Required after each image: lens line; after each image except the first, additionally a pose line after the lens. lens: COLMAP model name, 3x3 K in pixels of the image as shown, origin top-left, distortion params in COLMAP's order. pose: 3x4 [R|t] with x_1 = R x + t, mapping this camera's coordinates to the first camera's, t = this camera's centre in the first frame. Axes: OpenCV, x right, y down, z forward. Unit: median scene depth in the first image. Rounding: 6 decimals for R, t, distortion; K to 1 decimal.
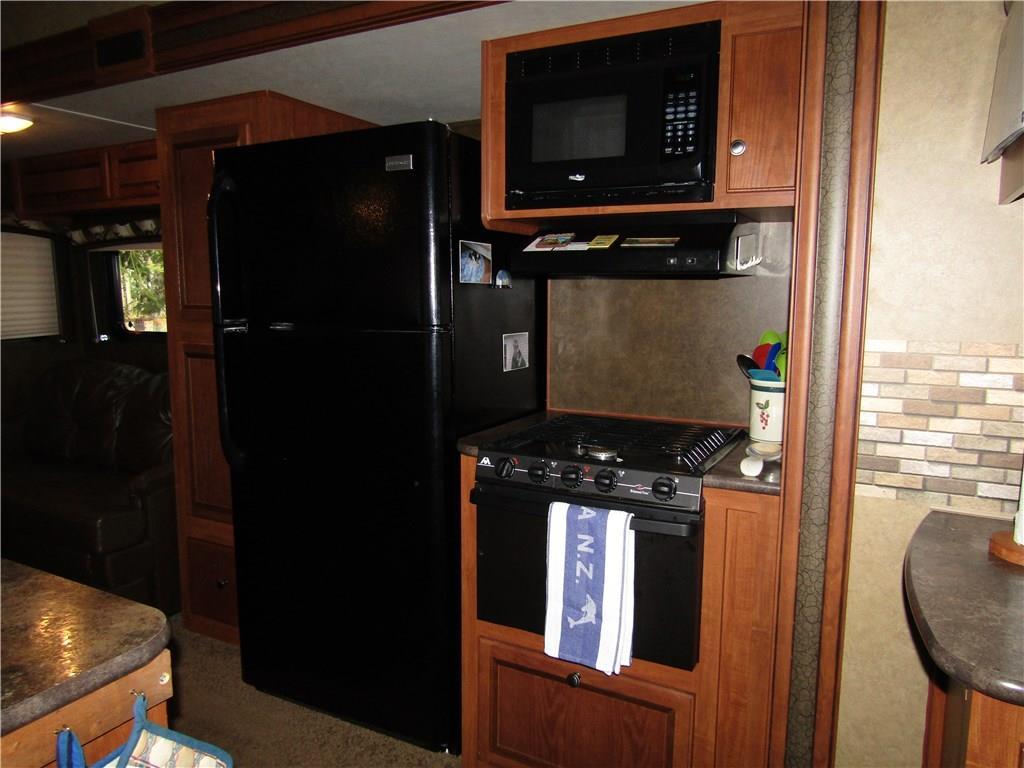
lens RADIAL K [[725.3, 0, 512.8], [0, 725.3, 387.2], [0, 0, 1]] dist [-0.031841, -0.004291]
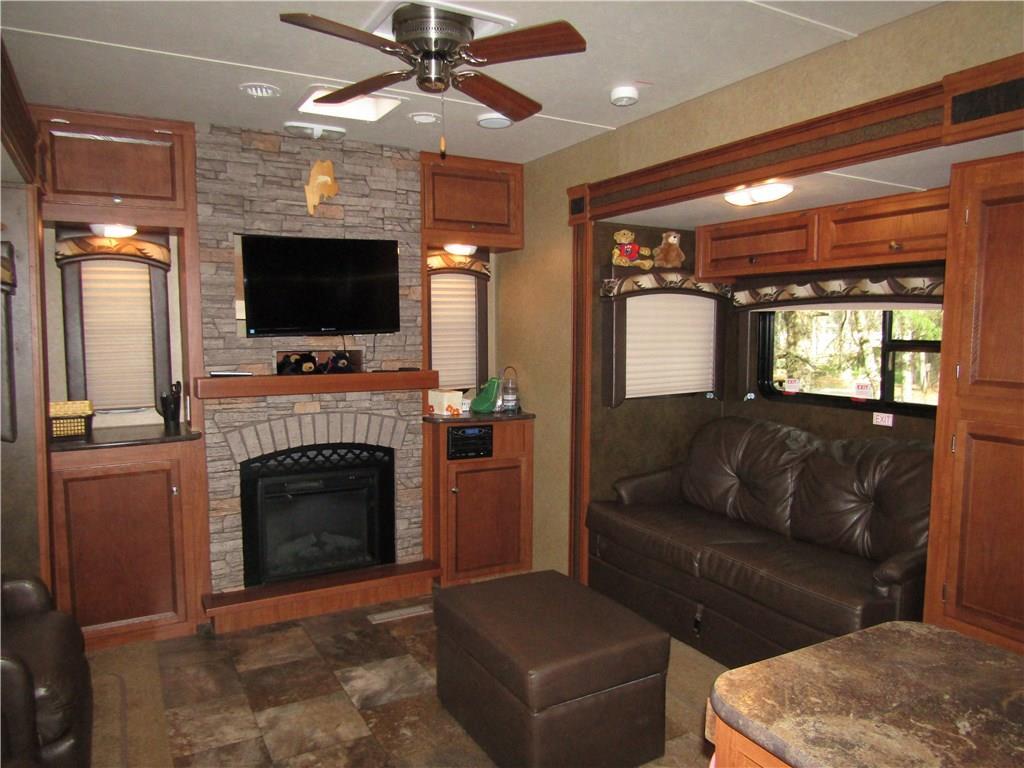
lens RADIAL K [[725.3, 0, 513.2], [0, 725.3, 382.5], [0, 0, 1]] dist [-0.031841, -0.004291]
pose [[0.842475, 0.040708, -0.537195, -0.340121], [-0.075917, 0.996162, -0.043571, -0.021031], [0.533360, 0.077489, 0.842332, -0.031926]]
